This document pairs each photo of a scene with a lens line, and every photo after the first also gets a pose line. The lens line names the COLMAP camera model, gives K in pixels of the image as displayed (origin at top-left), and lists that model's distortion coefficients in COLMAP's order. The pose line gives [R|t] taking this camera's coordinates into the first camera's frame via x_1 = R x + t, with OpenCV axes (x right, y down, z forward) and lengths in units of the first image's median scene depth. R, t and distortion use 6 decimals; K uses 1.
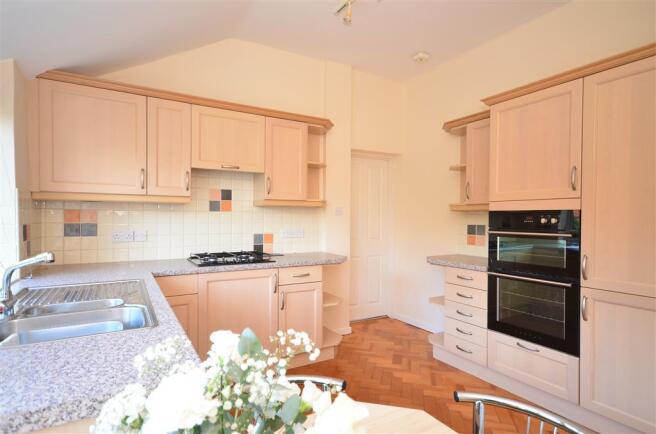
lens RADIAL K [[346.7, 0, 328.4], [0, 346.7, 218.2], [0, 0, 1]] dist [0.007335, 0.001751]
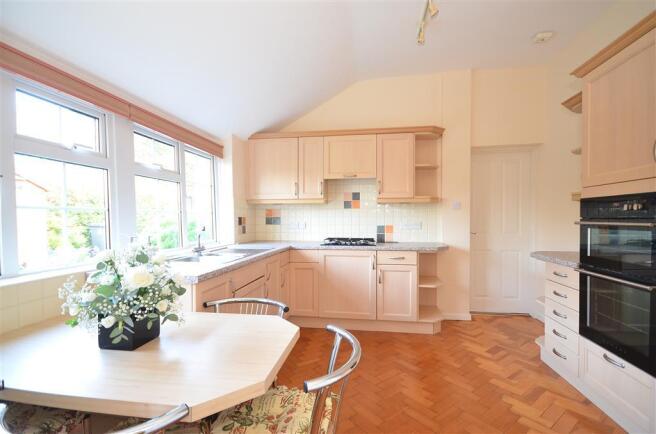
lens RADIAL K [[299.8, 0, 326.7], [0, 299.8, 218.8], [0, 0, 1]] dist [-0.000924, -0.000780]
pose [[0.769020, -0.005516, -0.639200, 0.422511], [0.006306, 0.999980, -0.001043, 0.024387], [0.639193, -0.003229, 0.769039, 0.018236]]
